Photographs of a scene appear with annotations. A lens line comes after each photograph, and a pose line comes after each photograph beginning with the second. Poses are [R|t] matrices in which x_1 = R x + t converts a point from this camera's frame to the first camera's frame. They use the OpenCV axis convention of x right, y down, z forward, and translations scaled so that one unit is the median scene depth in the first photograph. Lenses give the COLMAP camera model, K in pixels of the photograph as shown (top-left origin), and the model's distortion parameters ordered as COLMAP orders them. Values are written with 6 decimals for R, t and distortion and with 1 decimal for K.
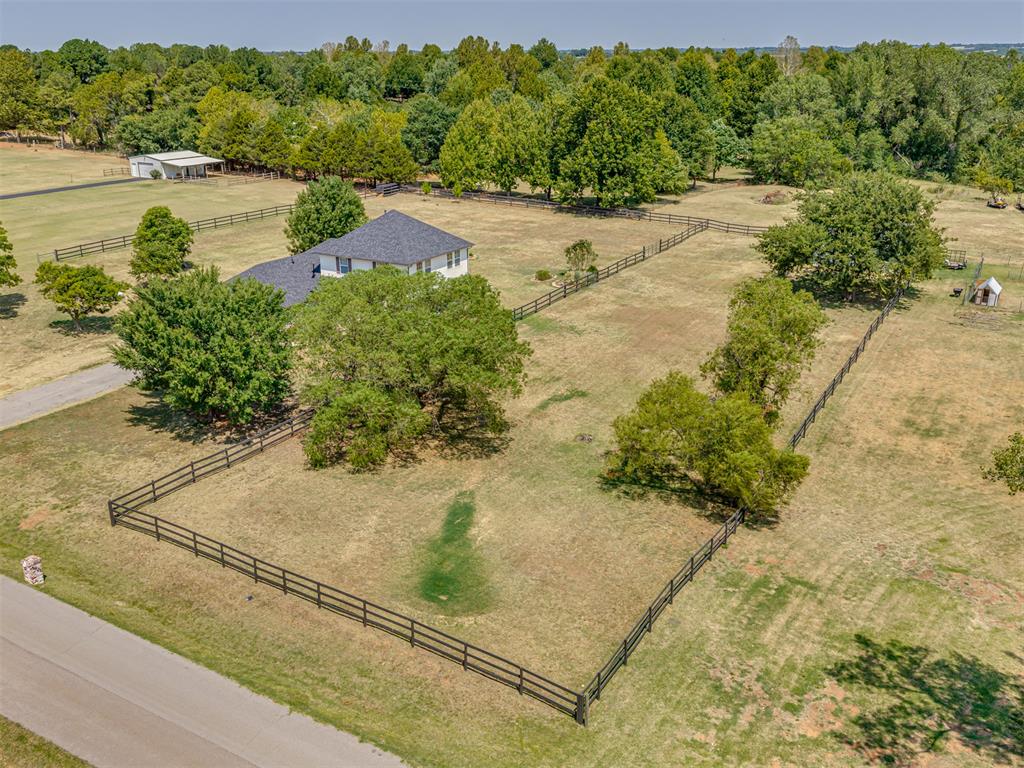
lens RADIAL K [[983.0, 0, 512.0], [0, 983.0, 384.0], [0, 0, 1]] dist [0.032159, -0.002618]
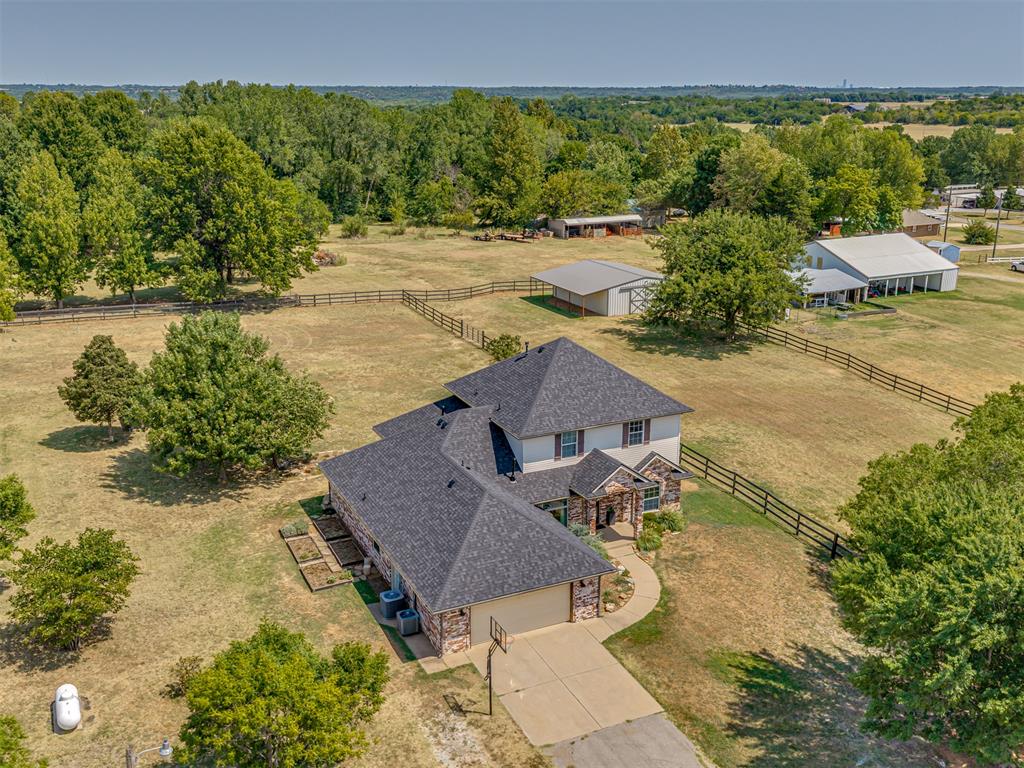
lens RADIAL K [[983.0, 0, 512.0], [0, 983.0, 384.0], [0, 0, 1]] dist [0.032159, -0.002618]
pose [[0.559957, -0.234864, 0.794536, -0.799814], [0.266182, 0.959138, 0.095926, -0.272232], [-0.784599, 0.157776, 0.599592, 0.825088]]
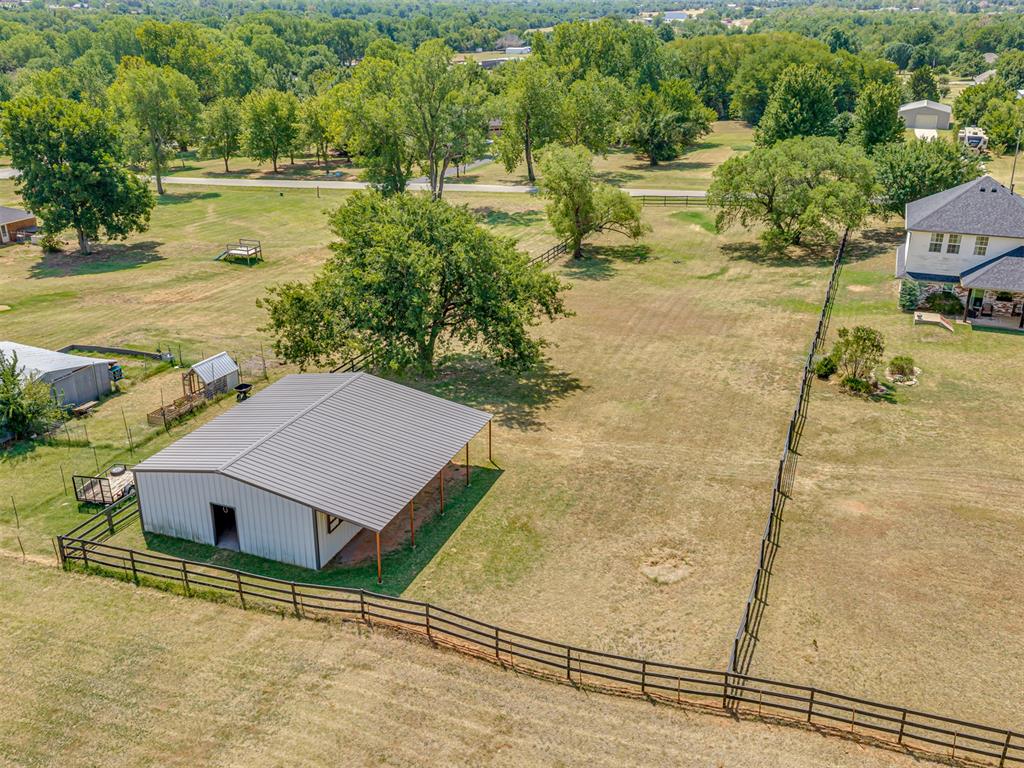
lens RADIAL K [[983.0, 0, 512.0], [0, 983.0, 384.0], [0, 0, 1]] dist [0.032159, -0.002618]
pose [[-0.984159, 0.068818, -0.163386, 0.559410], [-0.052850, 0.765804, 0.640899, -0.720292], [0.169227, 0.639382, -0.750036, 2.139052]]
